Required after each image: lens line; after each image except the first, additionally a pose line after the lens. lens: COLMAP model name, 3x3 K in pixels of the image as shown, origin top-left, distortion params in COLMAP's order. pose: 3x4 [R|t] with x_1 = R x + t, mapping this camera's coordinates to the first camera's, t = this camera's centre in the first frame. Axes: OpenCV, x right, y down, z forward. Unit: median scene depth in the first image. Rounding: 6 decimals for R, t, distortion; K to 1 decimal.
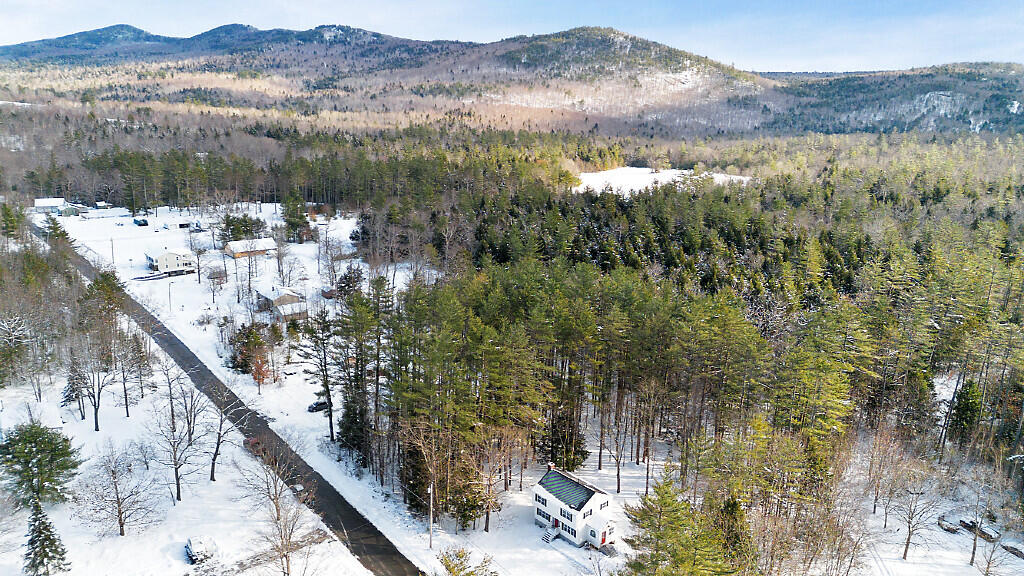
lens RADIAL K [[718.2, 0, 512.0], [0, 718.2, 288.0], [0, 0, 1]] dist [0.095542, -0.097851]
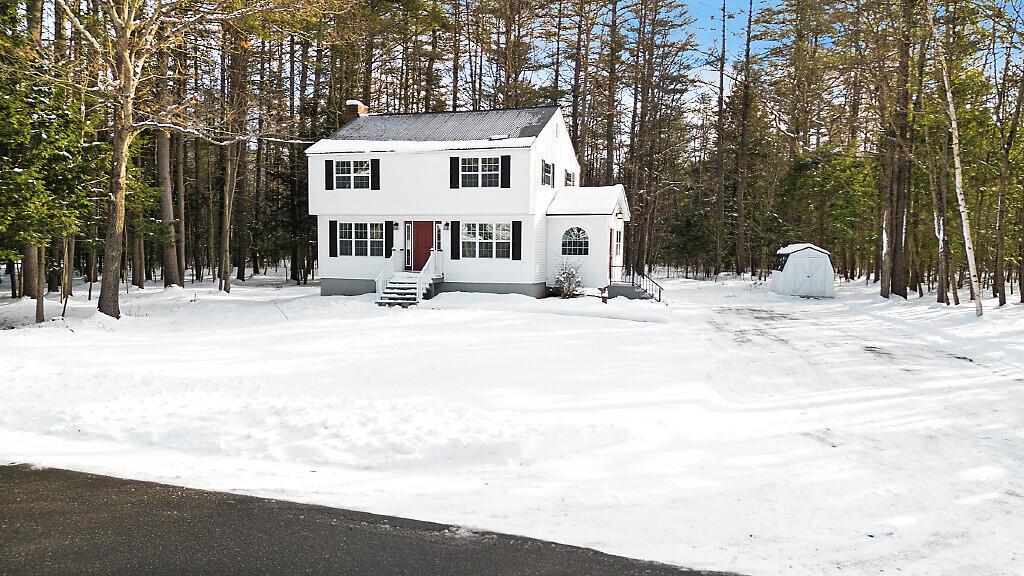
lens RADIAL K [[718.2, 0, 512.0], [0, 718.2, 288.0], [0, 0, 1]] dist [0.095542, -0.097851]
pose [[0.868679, -0.037737, 0.493936, -0.039815], [0.120968, 0.983068, -0.137637, 0.383099], [-0.480379, 0.179312, 0.858536, 0.775686]]
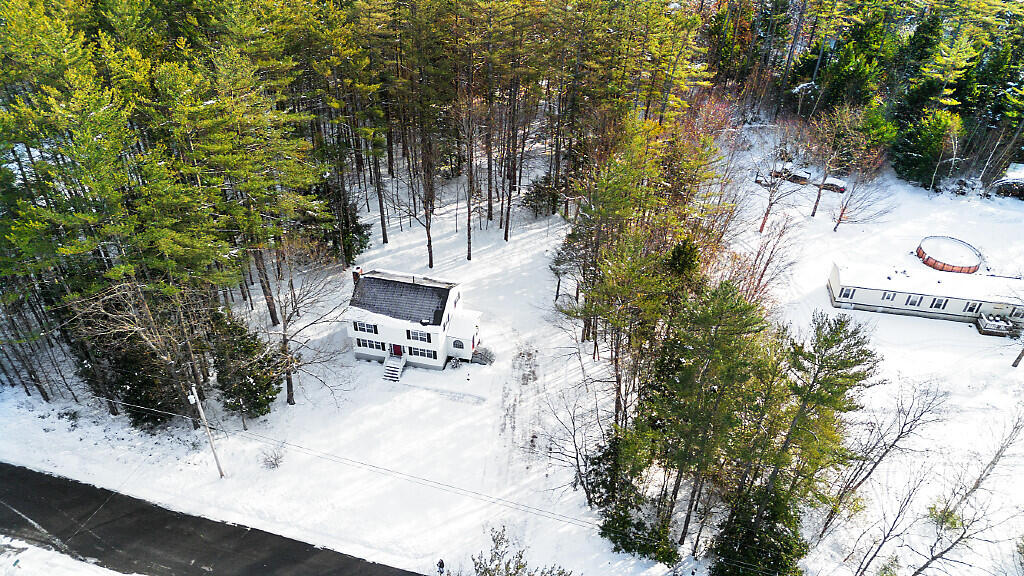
lens RADIAL K [[718.2, 0, 512.0], [0, 718.2, 288.0], [0, 0, 1]] dist [0.095542, -0.097851]
pose [[0.817055, -0.350507, 0.457785, -0.134396], [0.138666, 0.890149, 0.434058, 0.006934], [-0.559637, -0.291170, 0.775904, 0.459772]]
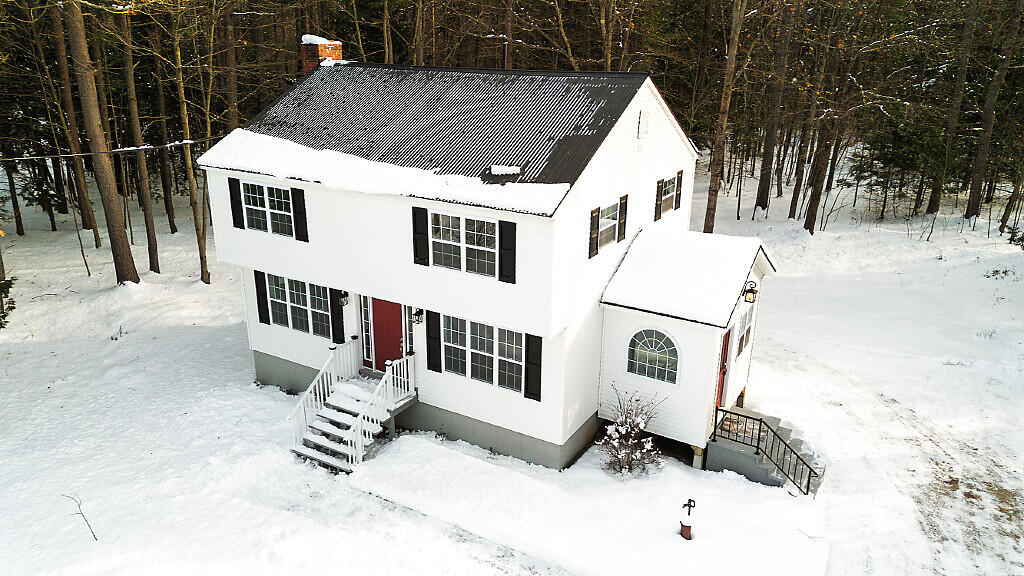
lens RADIAL K [[718.2, 0, 512.0], [0, 718.2, 288.0], [0, 0, 1]] dist [0.095542, -0.097851]
pose [[0.956512, -0.096278, 0.275346, 0.046371], [0.071101, 0.992441, 0.100026, 0.304398], [-0.282895, -0.076099, 0.956127, 0.860110]]
